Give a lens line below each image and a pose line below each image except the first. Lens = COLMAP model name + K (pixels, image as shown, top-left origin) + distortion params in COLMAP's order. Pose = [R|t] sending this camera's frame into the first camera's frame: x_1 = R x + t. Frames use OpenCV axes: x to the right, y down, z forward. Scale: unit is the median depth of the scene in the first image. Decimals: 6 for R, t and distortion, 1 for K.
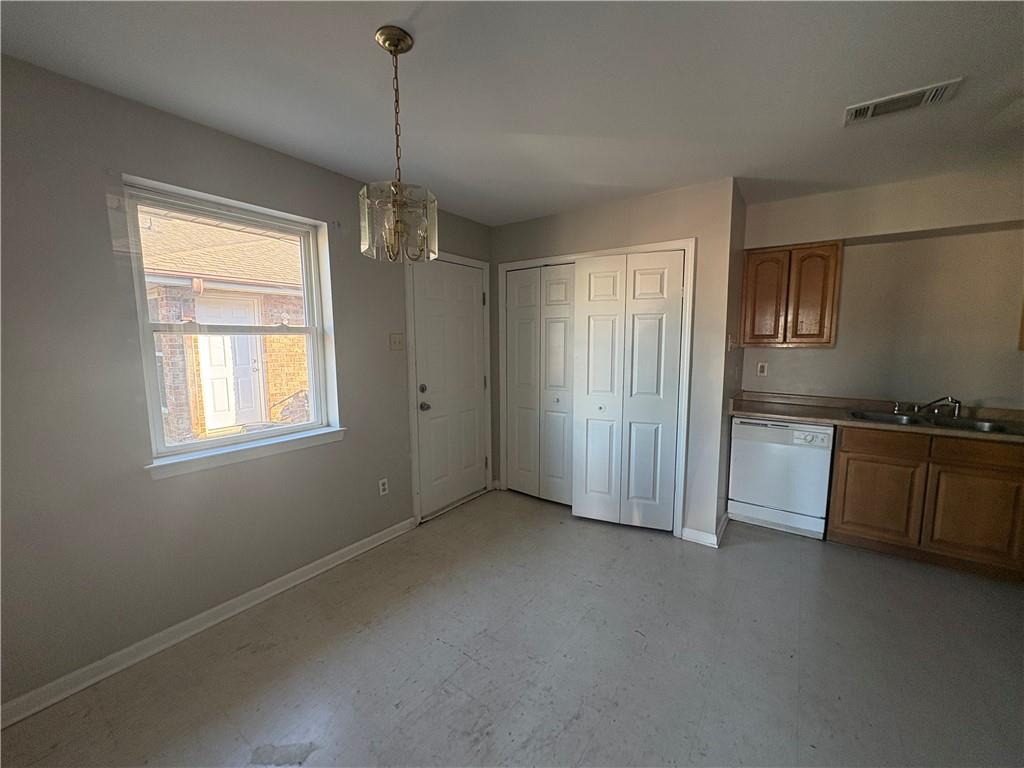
lens RADIAL K [[407.3, 0, 510.3], [0, 407.3, 382.2], [0, 0, 1]] dist [-0.000400, 0.000268]
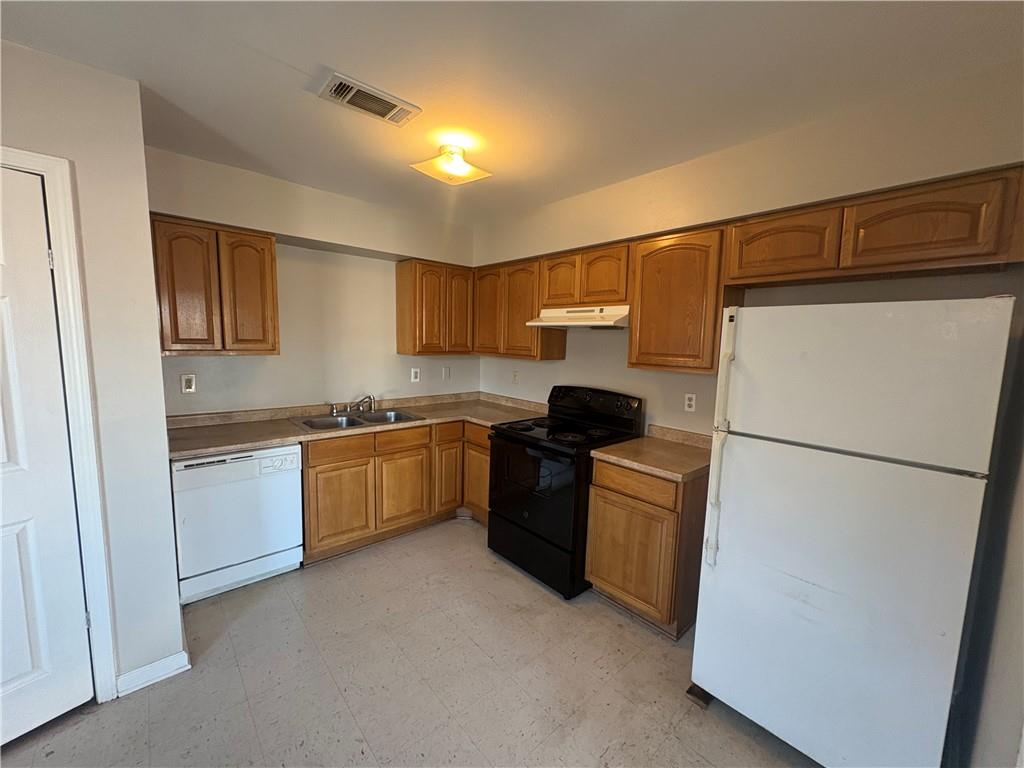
lens RADIAL K [[407.3, 0, 508.3], [0, 407.3, 384.6], [0, 0, 1]] dist [-0.000400, 0.000268]
pose [[0.222256, -0.100064, 0.969840, 0.034443], [0.085139, 0.992912, 0.082934, -0.054957], [-0.971264, 0.064138, 0.229200, 0.330737]]
